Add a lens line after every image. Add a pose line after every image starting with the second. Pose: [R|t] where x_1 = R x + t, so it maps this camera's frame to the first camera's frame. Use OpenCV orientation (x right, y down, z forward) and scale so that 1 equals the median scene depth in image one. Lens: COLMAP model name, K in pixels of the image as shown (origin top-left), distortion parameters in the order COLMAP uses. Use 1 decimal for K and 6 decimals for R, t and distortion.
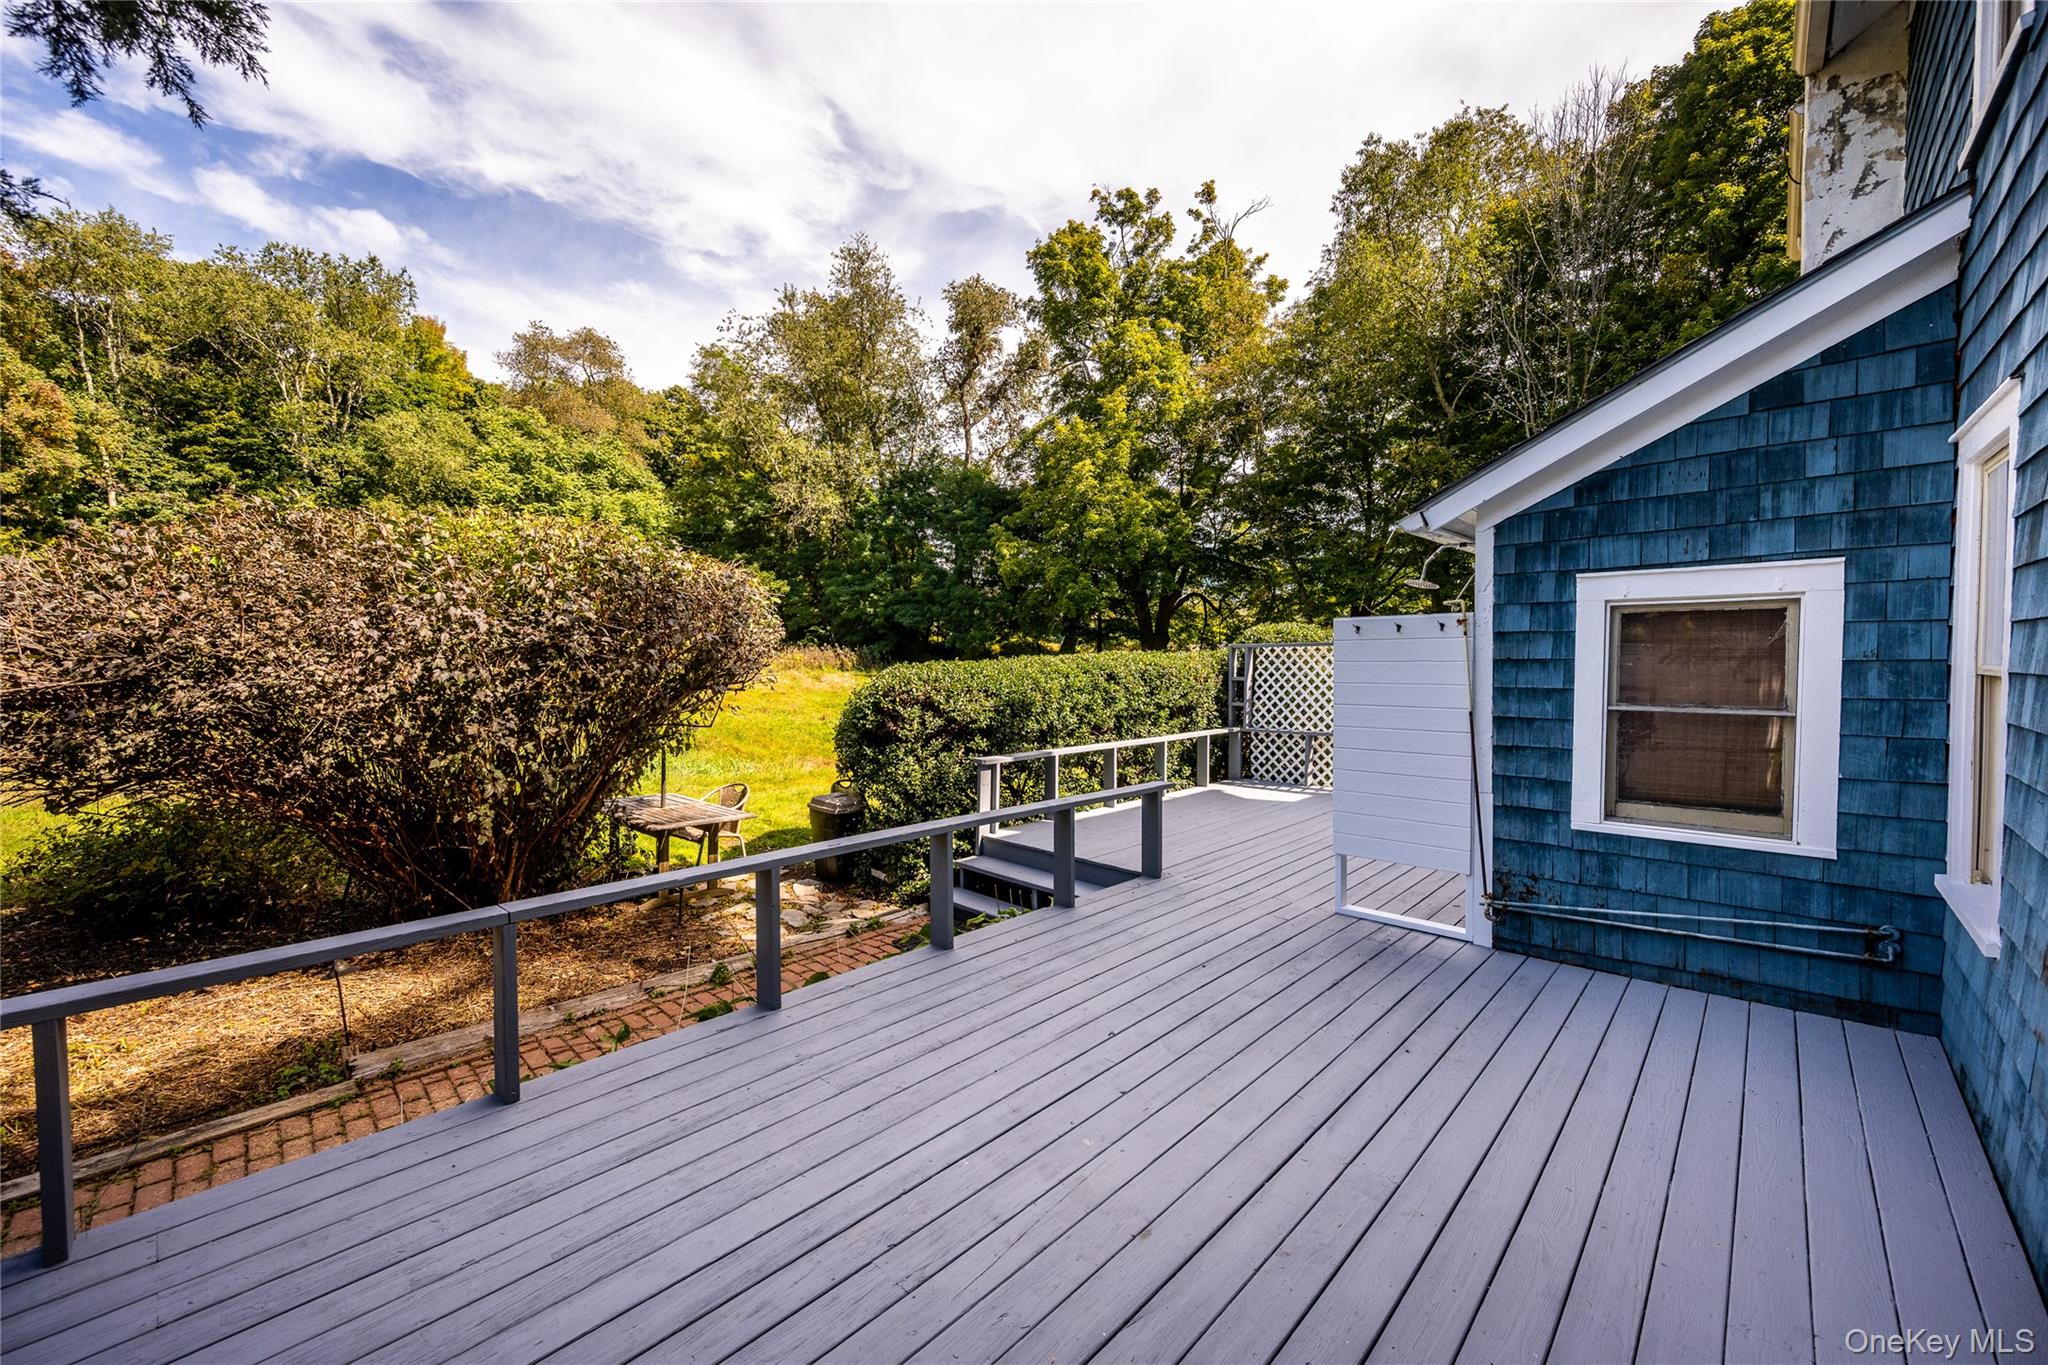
lens RADIAL K [[812.1, 0, 1034.9], [0, 812.1, 682.9], [0, 0, 1]] dist [-0.002642, 0.000744]
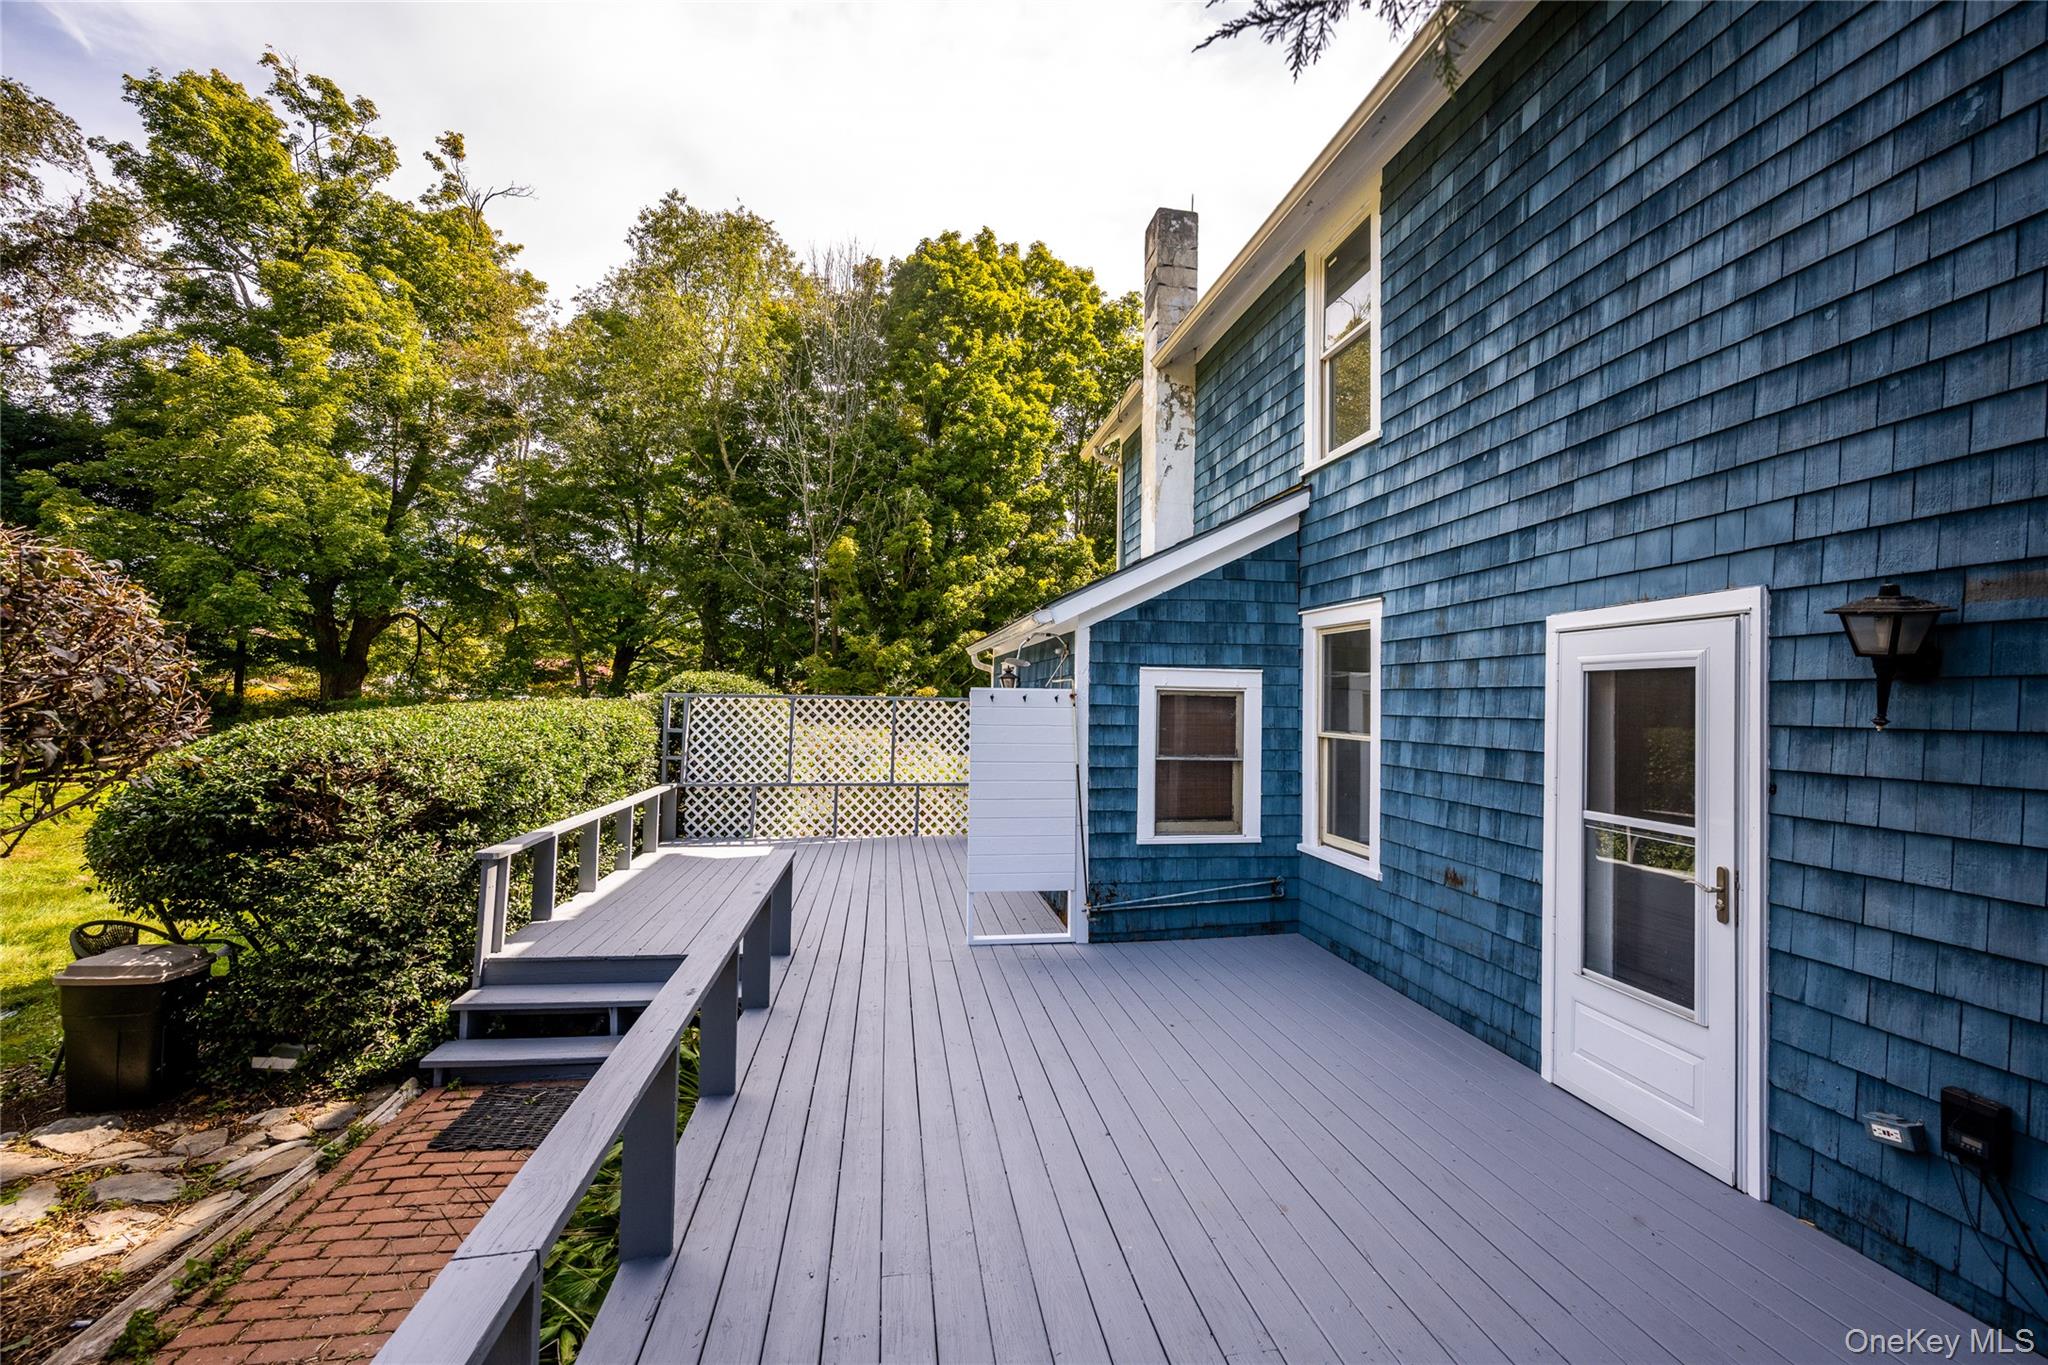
lens RADIAL K [[812.1, 0, 1024.1], [0, 812.1, 675.3], [0, 0, 1]] dist [-0.002642, 0.000744]
pose [[0.604932, 0.041280, 0.795206, -0.252381], [0.002842, 0.998537, -0.053997, -0.016831], [-0.796272, 0.034924, 0.603930, 0.118398]]
